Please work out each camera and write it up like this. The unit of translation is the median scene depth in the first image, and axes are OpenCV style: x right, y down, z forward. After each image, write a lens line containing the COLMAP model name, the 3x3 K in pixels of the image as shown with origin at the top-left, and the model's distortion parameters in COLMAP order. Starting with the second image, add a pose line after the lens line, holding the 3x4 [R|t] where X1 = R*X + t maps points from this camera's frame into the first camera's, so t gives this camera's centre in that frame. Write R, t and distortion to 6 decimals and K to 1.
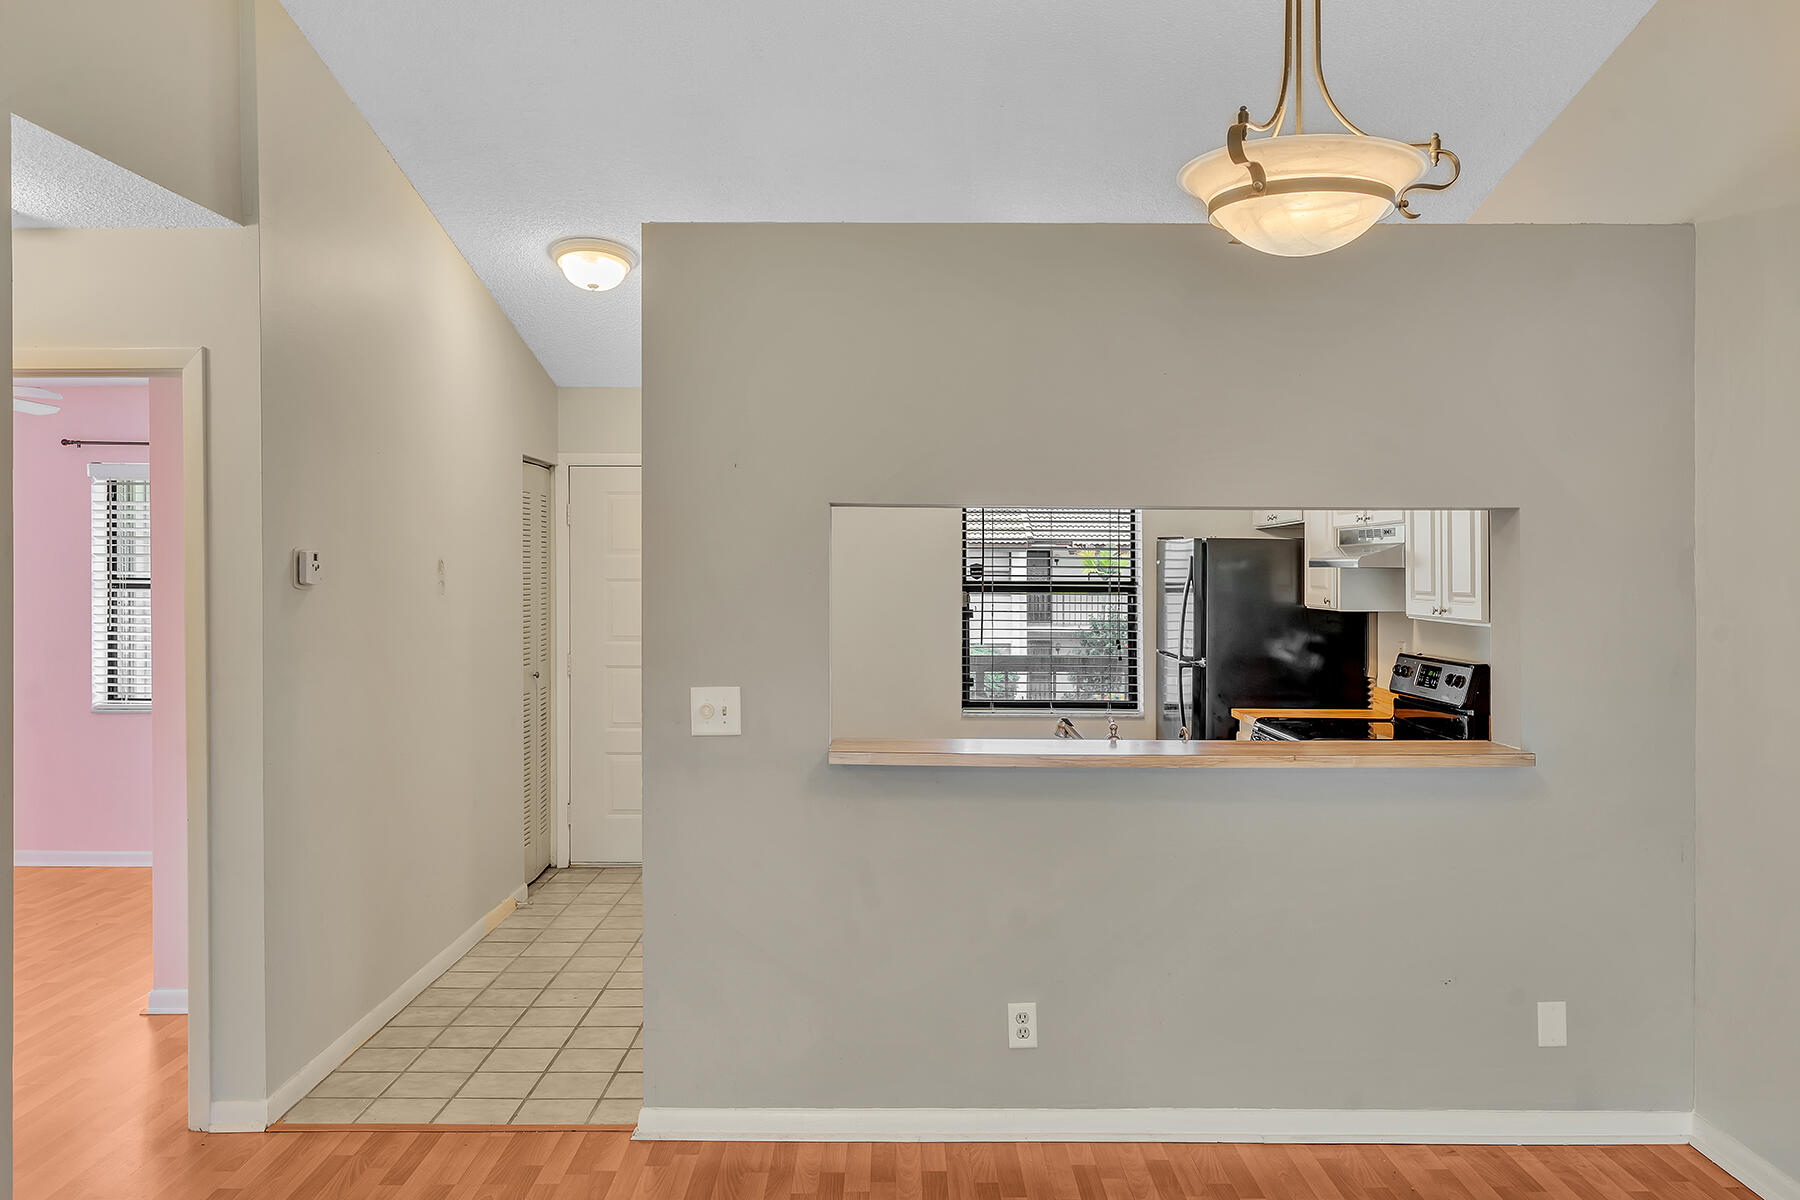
lens RADIAL K [[1347.5, 0, 913.2], [0, 1347.5, 612.6], [0, 0, 1]] dist [0.009897, 0.002994]
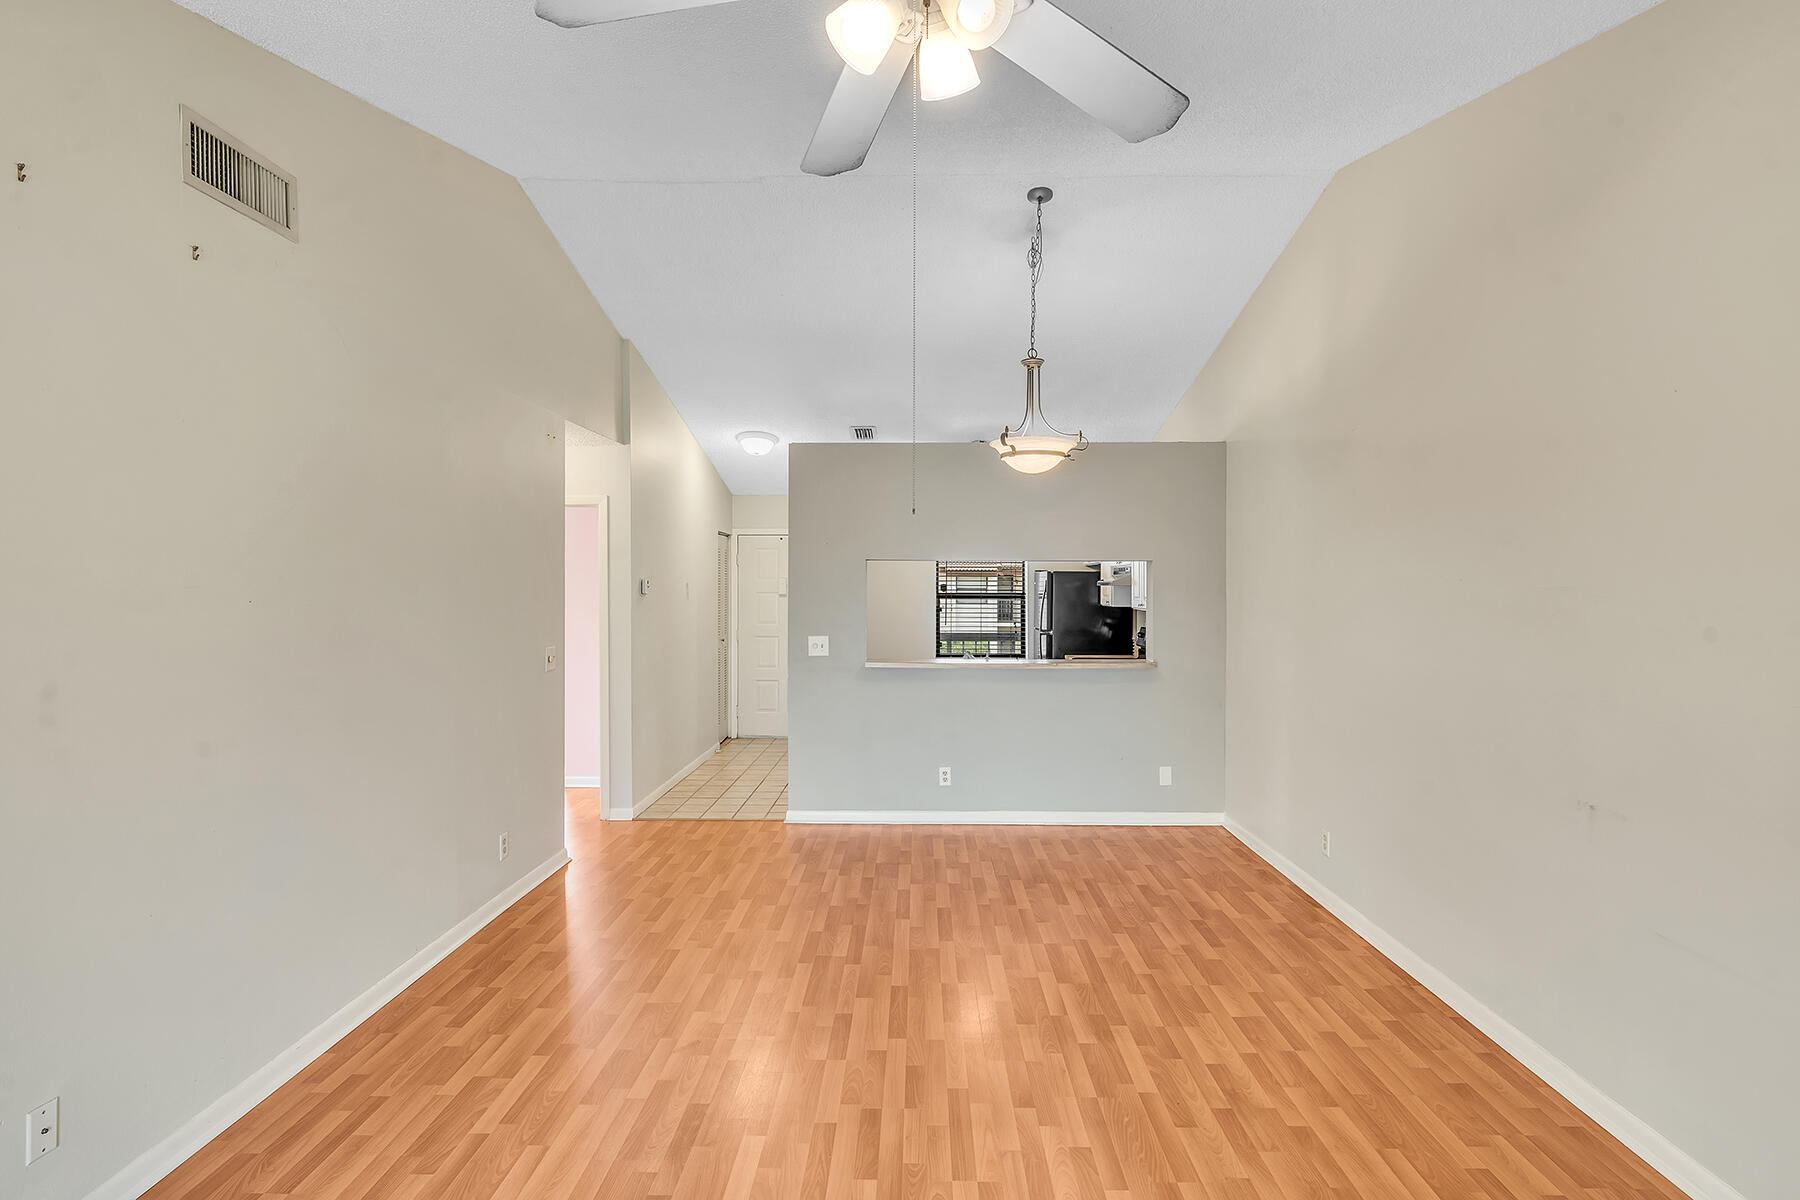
lens RADIAL K [[858.4, 0, 886.8], [0, 858.4, 589.5], [0, 0, 1]] dist [-0.003430, 0.001167]
pose [[0.998874, -0.000861, -0.047444, 0.030249], [-0.000508, 0.999584, -0.028831, 0.010259], [0.047449, 0.028823, 0.998458, -0.330060]]
